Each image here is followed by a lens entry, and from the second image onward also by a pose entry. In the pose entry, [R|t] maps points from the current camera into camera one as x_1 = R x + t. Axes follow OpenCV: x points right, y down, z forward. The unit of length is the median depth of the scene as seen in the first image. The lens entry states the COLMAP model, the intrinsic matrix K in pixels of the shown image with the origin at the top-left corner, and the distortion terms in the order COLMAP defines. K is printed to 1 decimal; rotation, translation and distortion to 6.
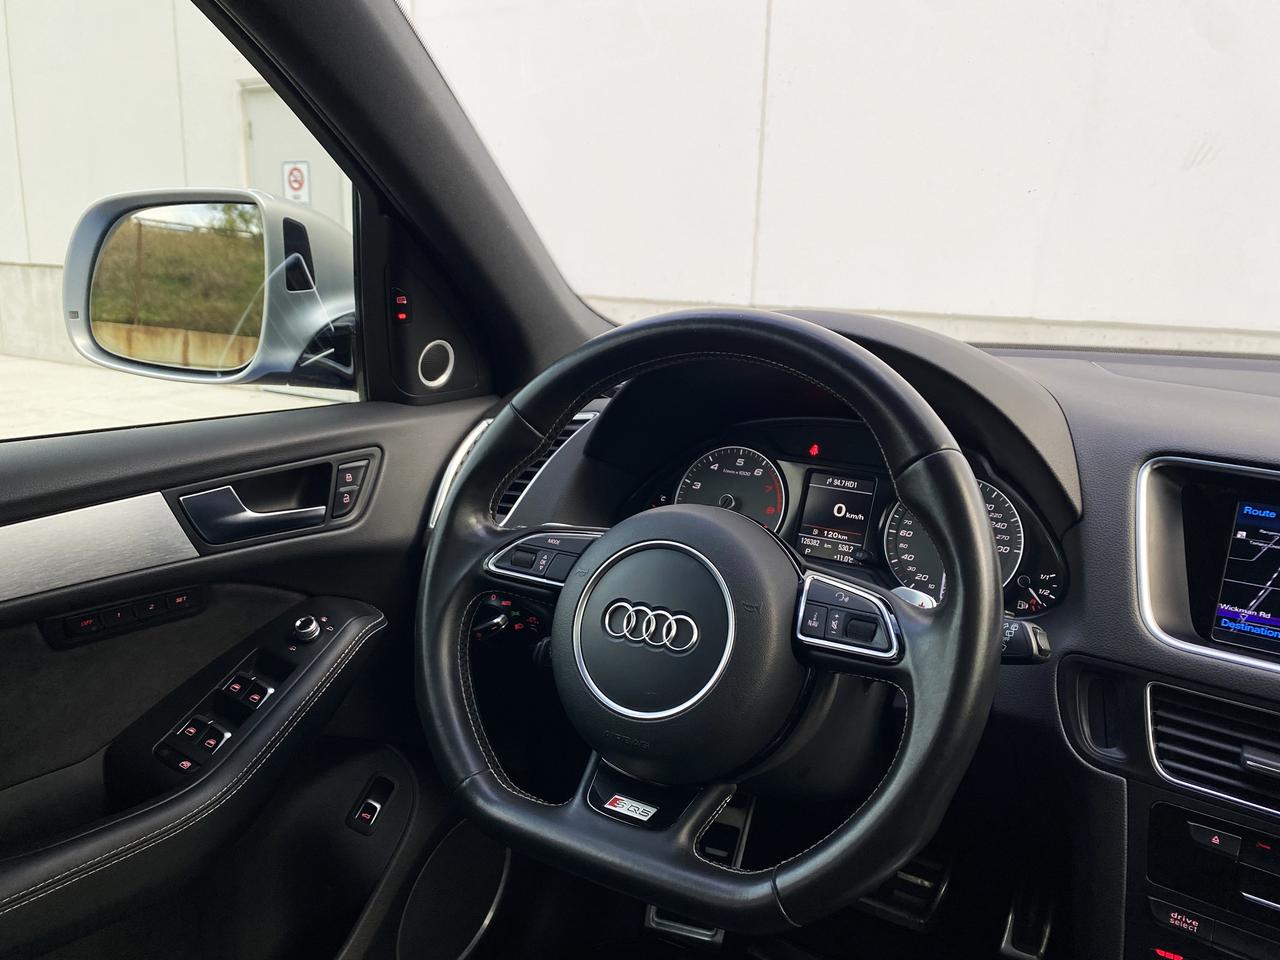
lens RADIAL K [[976.3, 0, 647.3], [0, 976.3, 470.0], [0, 0, 1]] dist [0.035677, -0.041778]
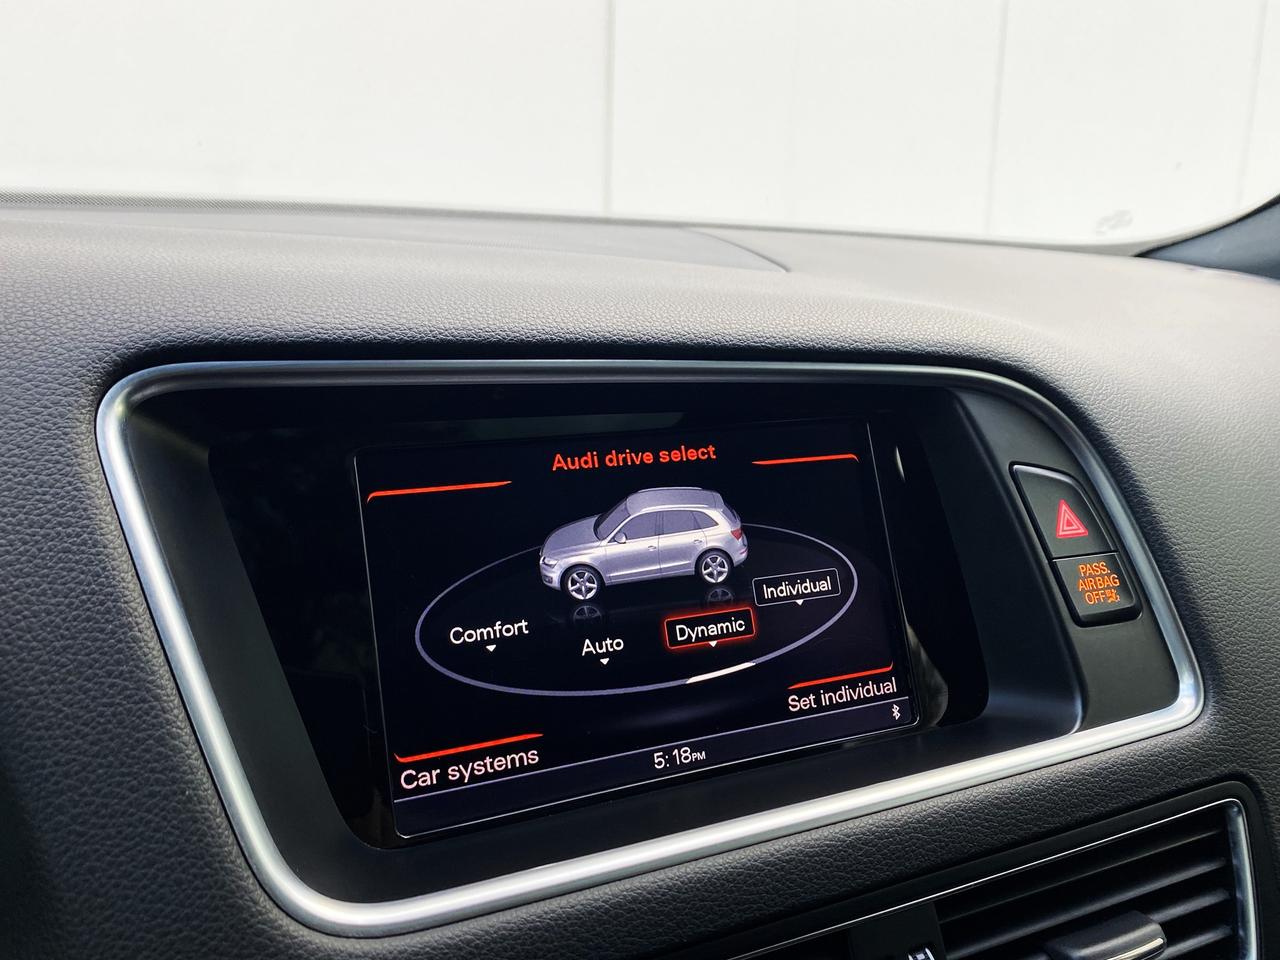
lens RADIAL K [[1137.6, 0, 636.6], [0, 1137.6, 474.9], [0, 0, 1]] dist [-0.009101, -0.007626]
pose [[0.415866, -0.202300, 0.886640, 0.217839], [0.176535, 0.974357, 0.139513, -0.002881], [-0.892127, 0.098504, 0.440915, 0.605791]]
